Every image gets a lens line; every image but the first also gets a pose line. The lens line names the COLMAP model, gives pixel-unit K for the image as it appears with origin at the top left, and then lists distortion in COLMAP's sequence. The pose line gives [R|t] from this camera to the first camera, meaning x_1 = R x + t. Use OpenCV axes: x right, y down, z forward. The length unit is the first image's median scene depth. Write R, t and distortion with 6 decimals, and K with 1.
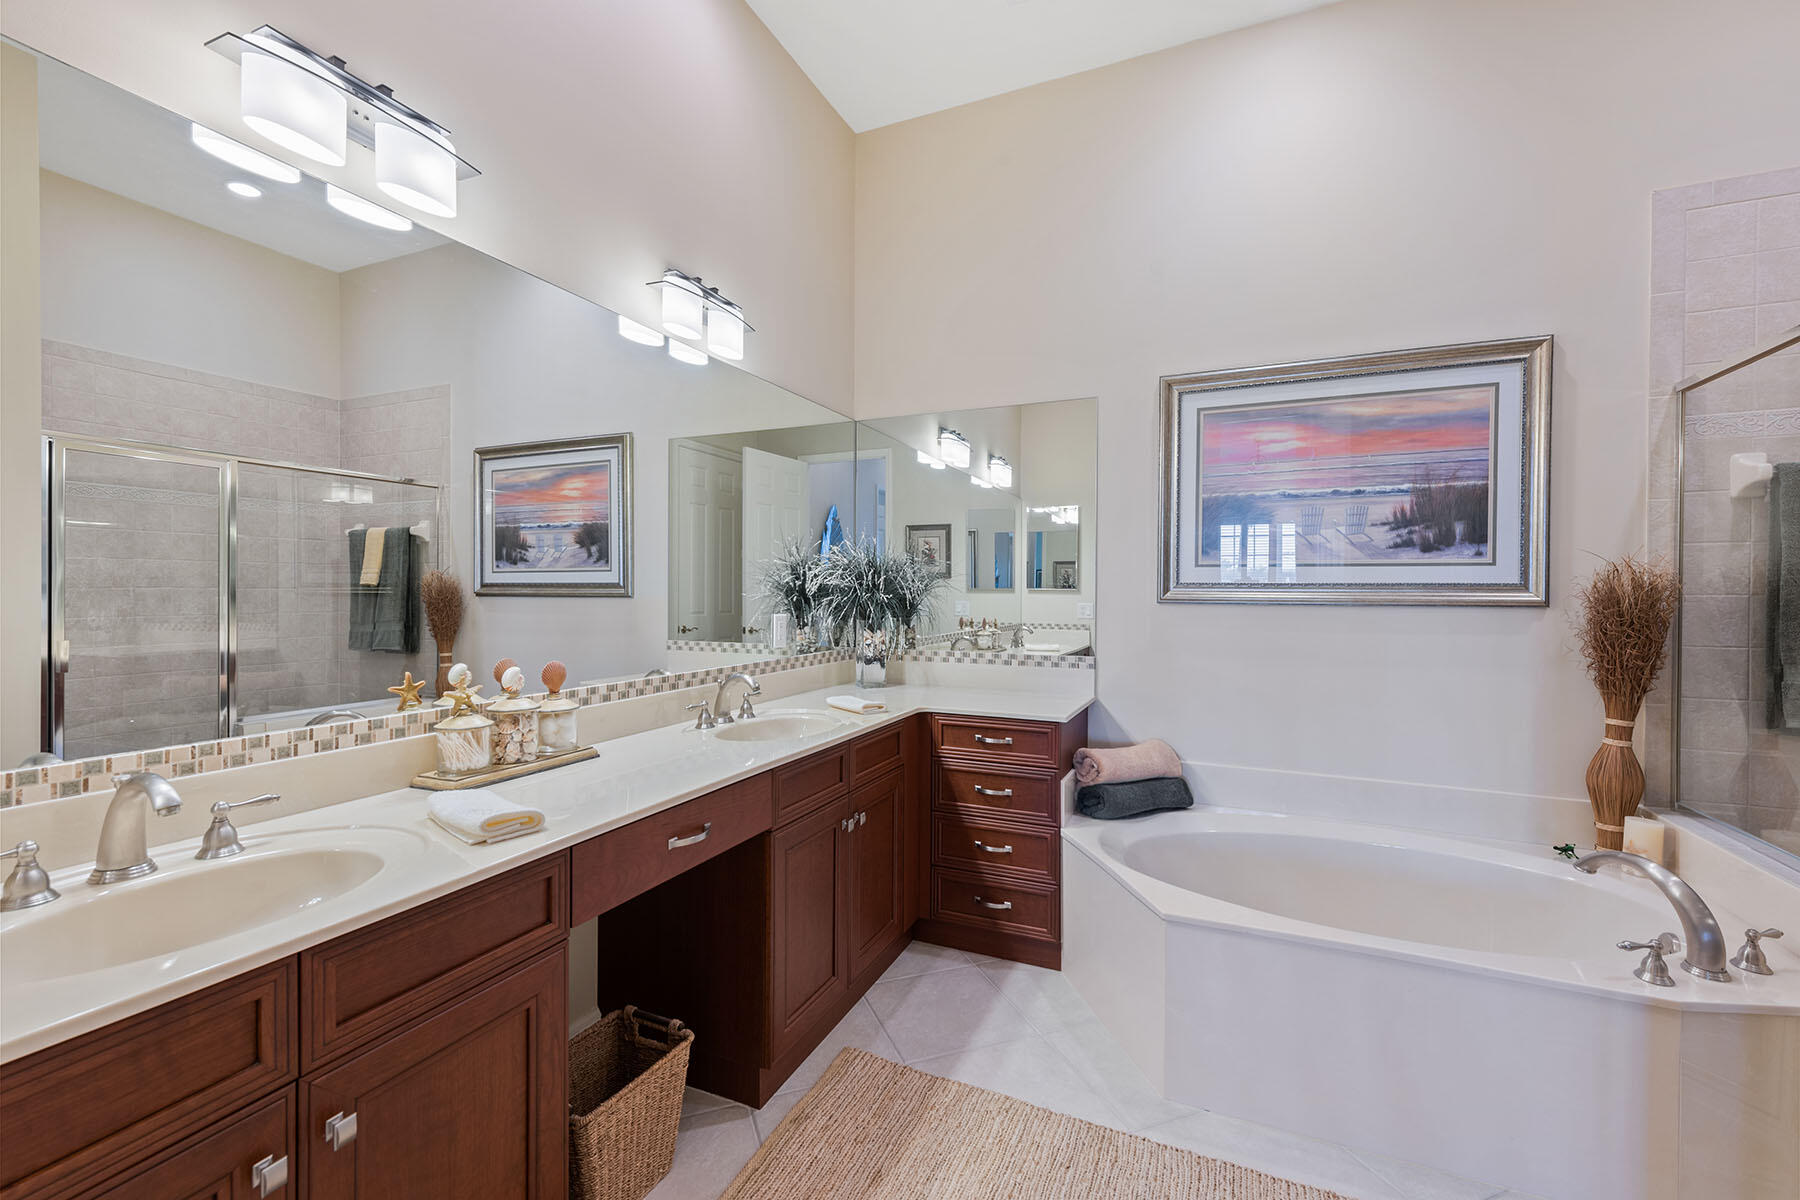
lens RADIAL K [[742.0, 0, 898.7], [0, 742.0, 597.8], [0, 0, 1]] dist [0.002299, 0.000573]
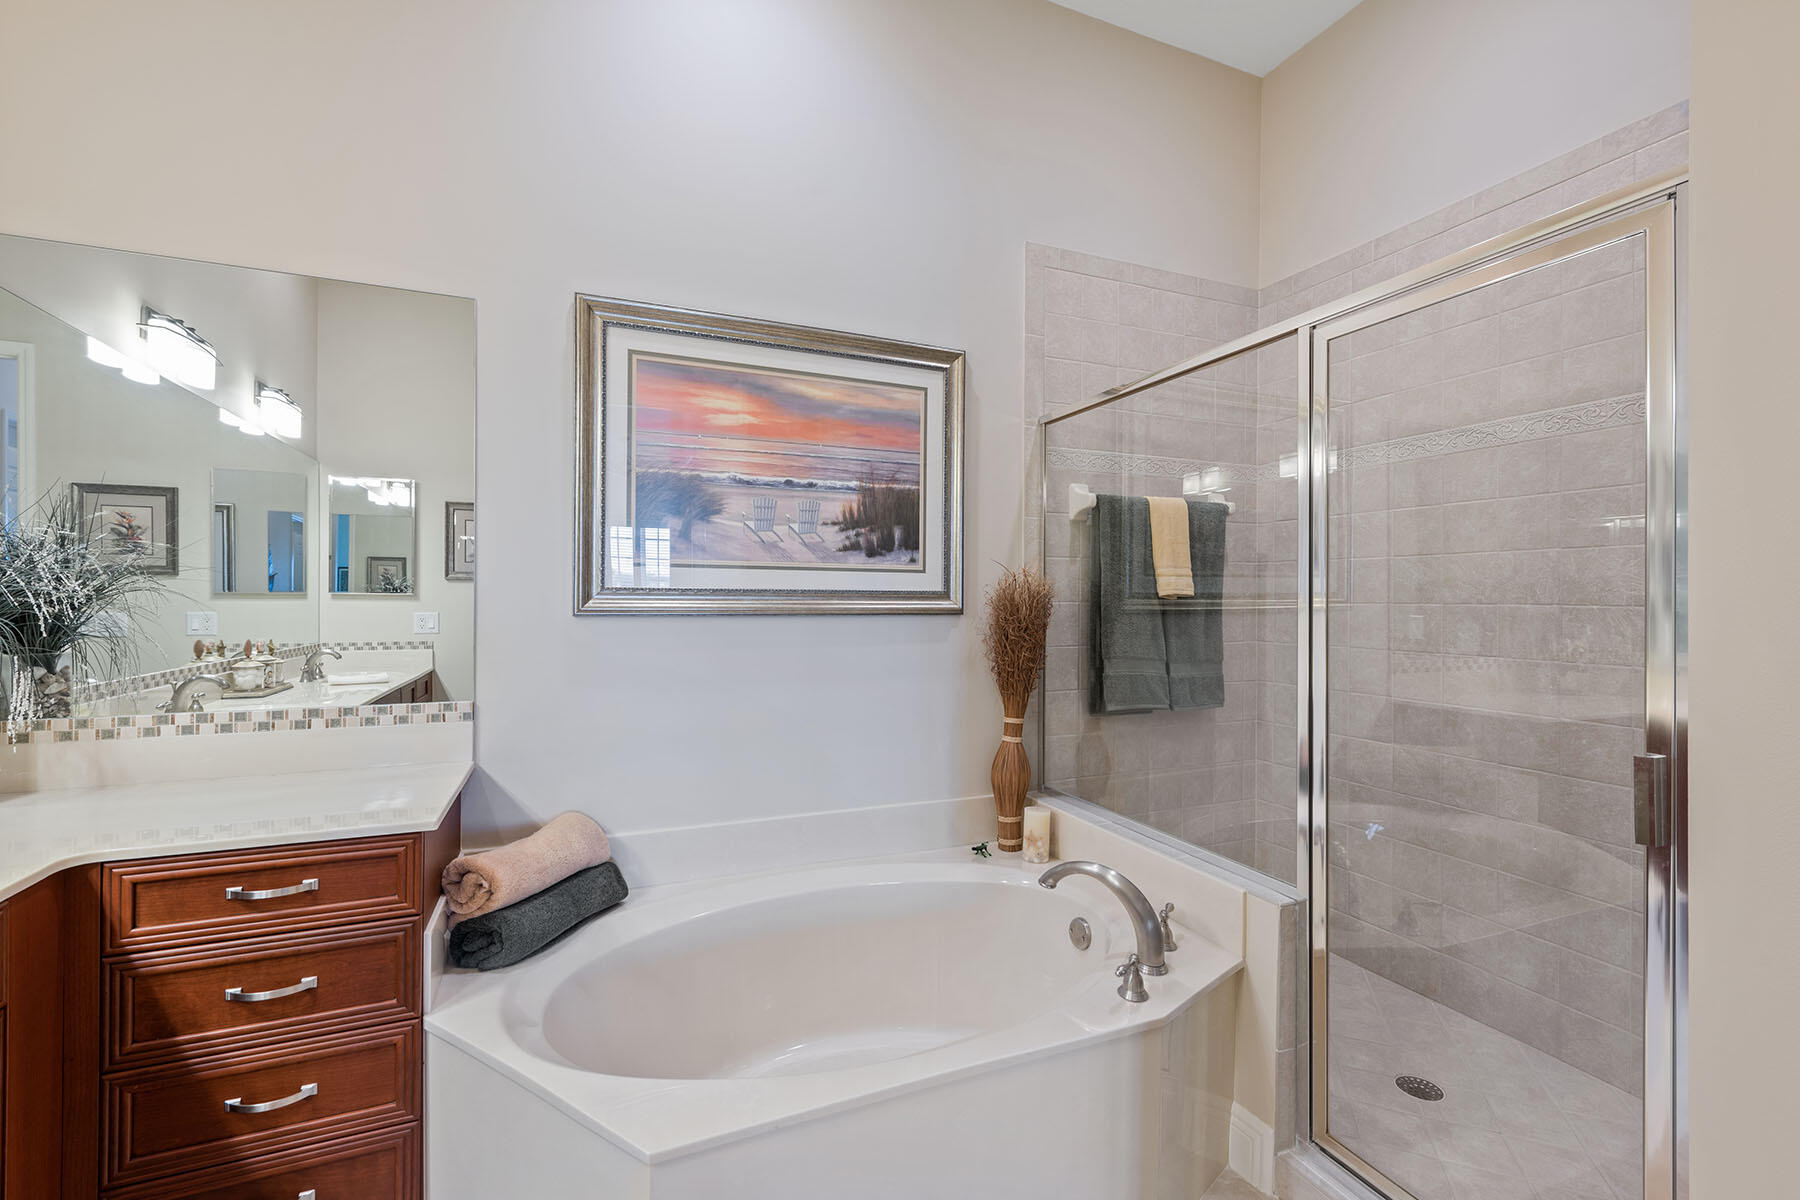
lens RADIAL K [[778.4, 0, 908.1], [0, 778.4, 597.6], [0, 0, 1]] dist [0.007803, -0.003078]
pose [[0.684482, -0.000656, 0.729029, 0.033593], [0.004872, 0.999981, -0.003674, -0.006996], [-0.729013, 0.006067, 0.684472, 0.299827]]
